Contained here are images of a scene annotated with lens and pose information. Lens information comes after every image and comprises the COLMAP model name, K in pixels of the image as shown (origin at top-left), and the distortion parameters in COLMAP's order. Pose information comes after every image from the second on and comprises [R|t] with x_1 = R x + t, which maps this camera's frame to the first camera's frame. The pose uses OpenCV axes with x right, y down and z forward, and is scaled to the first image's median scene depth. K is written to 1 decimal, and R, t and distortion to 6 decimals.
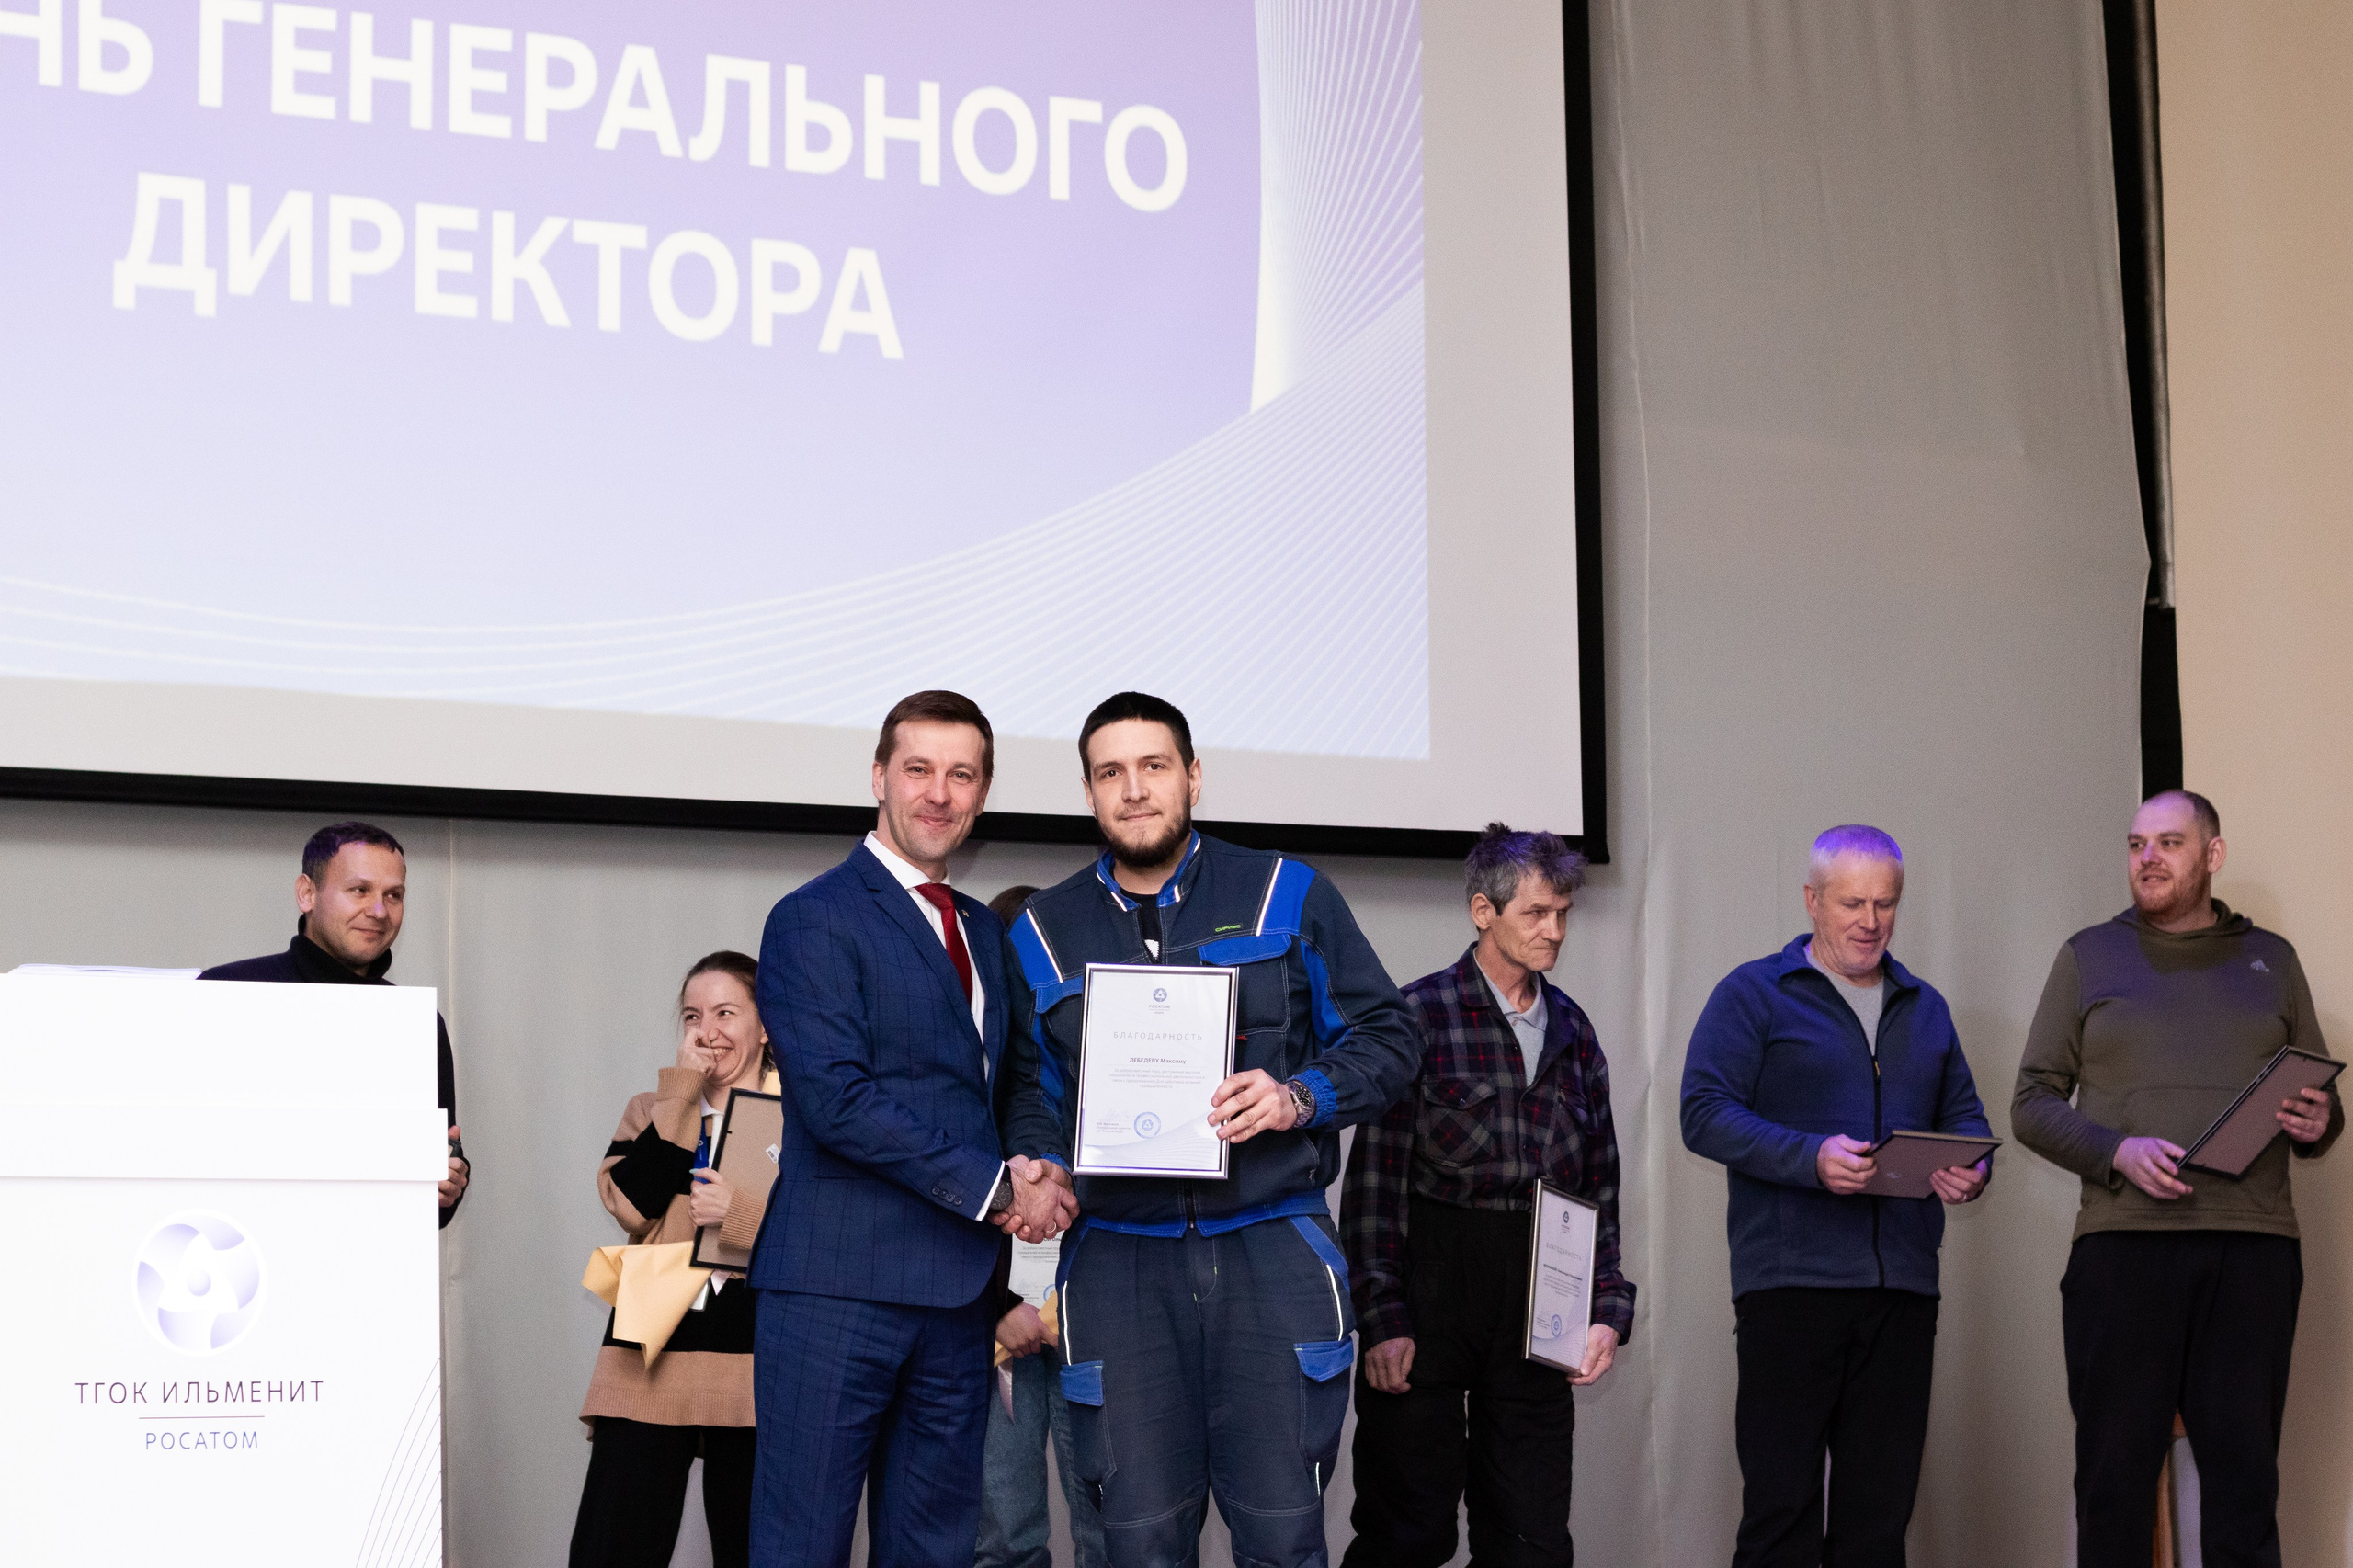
lens RADIAL K [[5657.9, 0, 1179.8], [0, 5657.9, 783.1], [0, 0, 1]] dist [-0.063389, -0.288169]
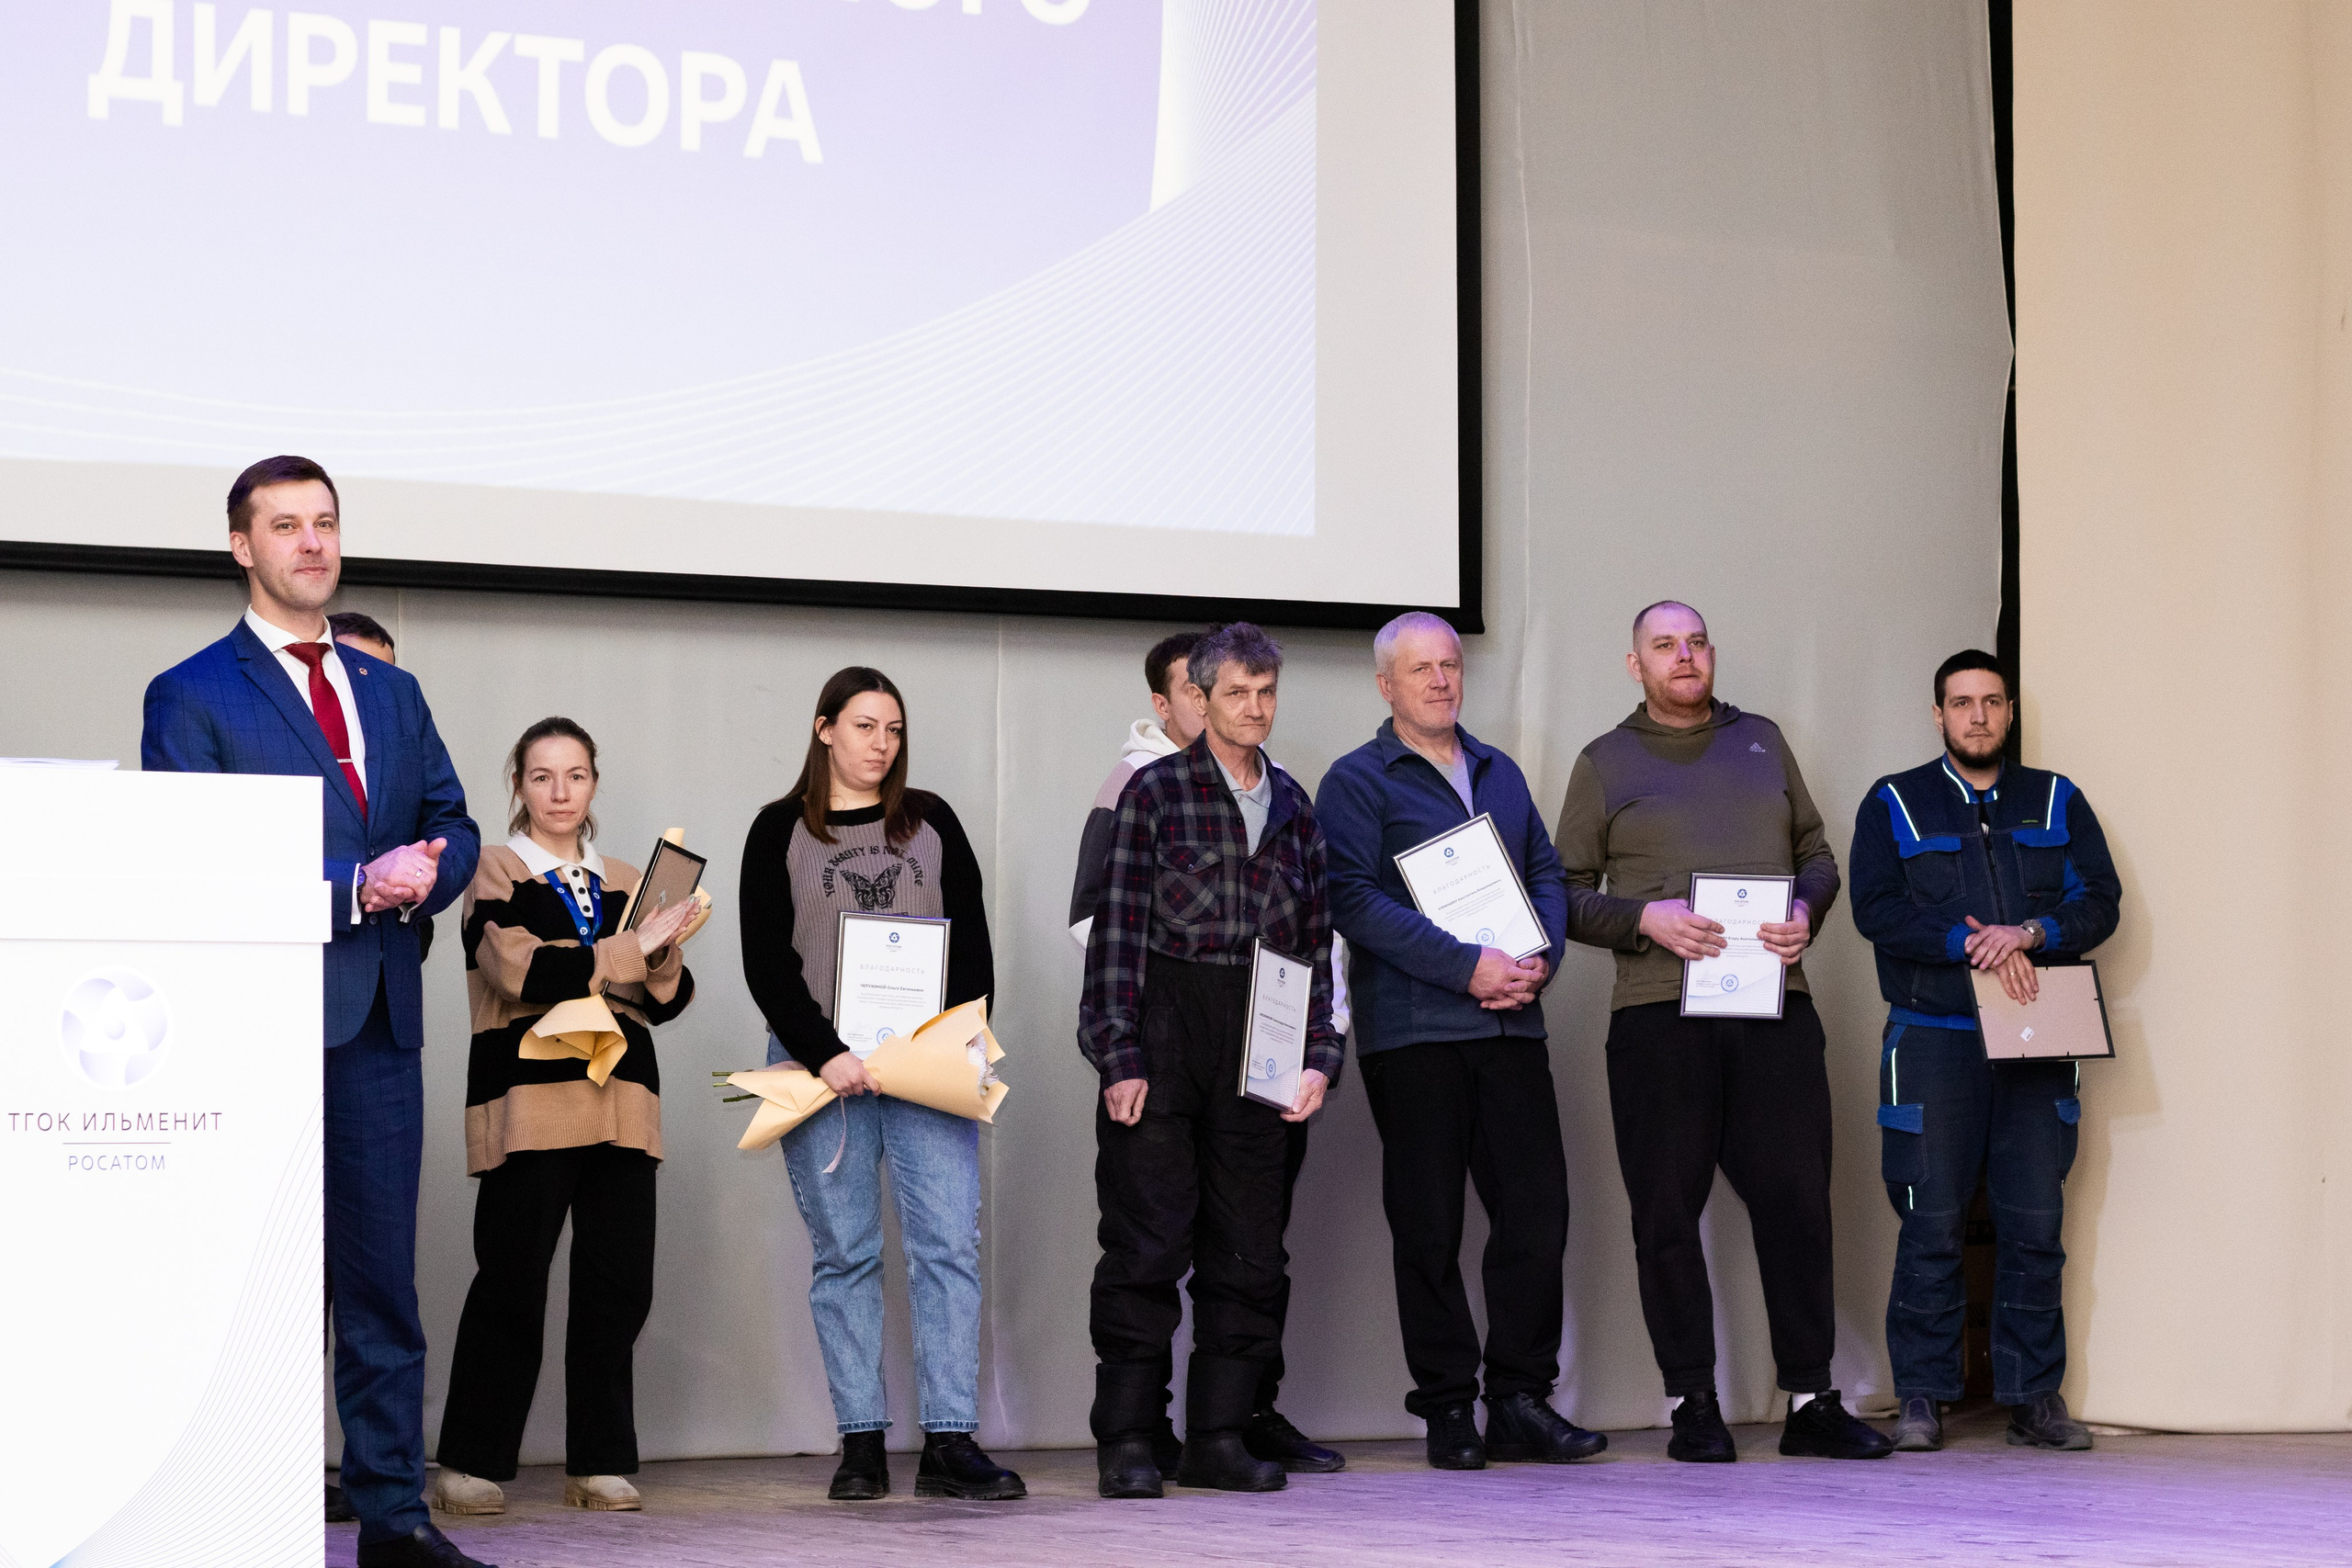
lens RADIAL K [[5755.2, 0, 1178.0], [0, 5755.2, 784.3], [0, 0, 1]] dist [-0.090354, 0.056600]
pose [[0.999881, 0.010564, -0.011226, 0.033432], [-0.009967, 0.998600, 0.051958, -0.014700], [0.011759, -0.051840, 0.998586, -0.103672]]
